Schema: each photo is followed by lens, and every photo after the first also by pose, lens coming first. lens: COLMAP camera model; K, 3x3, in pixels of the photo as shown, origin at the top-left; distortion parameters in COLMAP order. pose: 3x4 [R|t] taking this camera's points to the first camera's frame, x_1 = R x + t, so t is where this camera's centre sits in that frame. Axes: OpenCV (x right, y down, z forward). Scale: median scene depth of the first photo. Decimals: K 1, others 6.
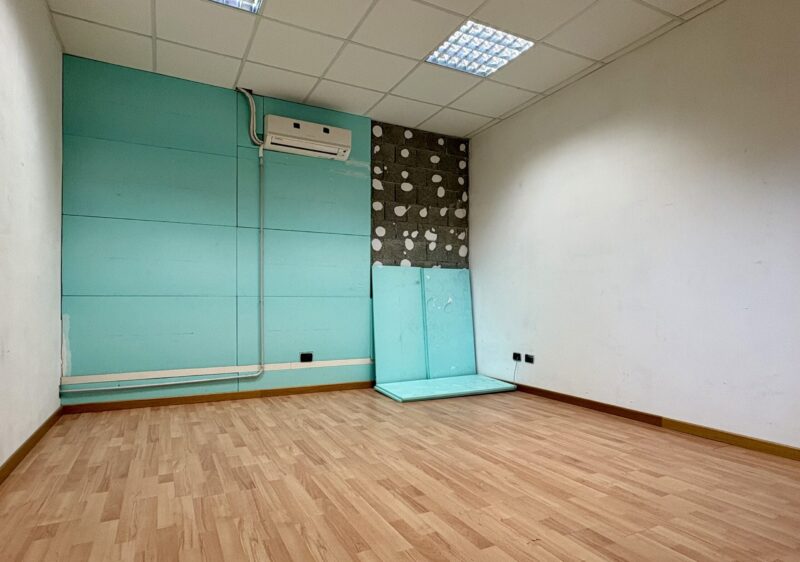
lens RADIAL K [[456.6, 0, 400.0], [0, 456.6, 299.5], [0, 0, 1]] dist [-0.001452, -0.000305]
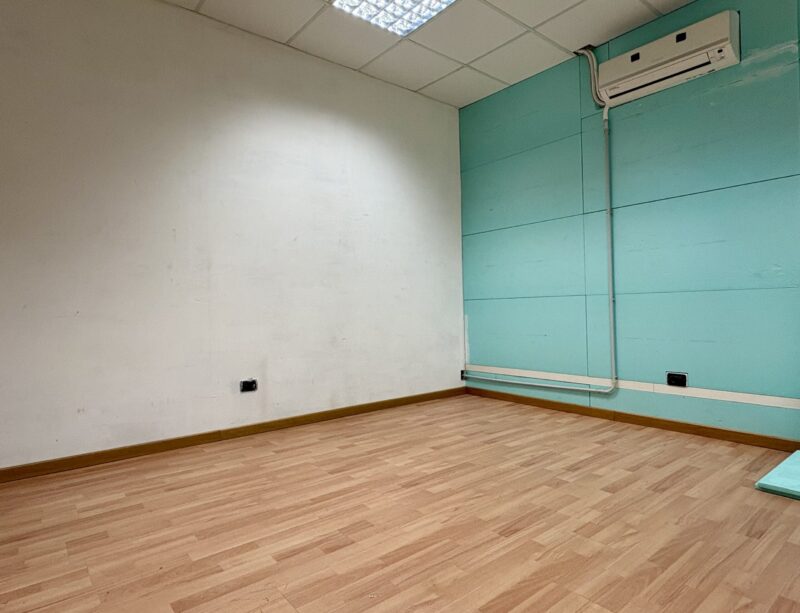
lens RADIAL K [[466.5, 0, 400.0], [0, 466.5, 306.5], [0, 0, 1]] dist [0.001842, -0.000281]
pose [[0.213695, -0.008351, -0.976865, 0.596063], [0.029332, 0.999567, -0.002128, 0.008056], [0.976460, -0.028198, 0.213847, 0.665090]]
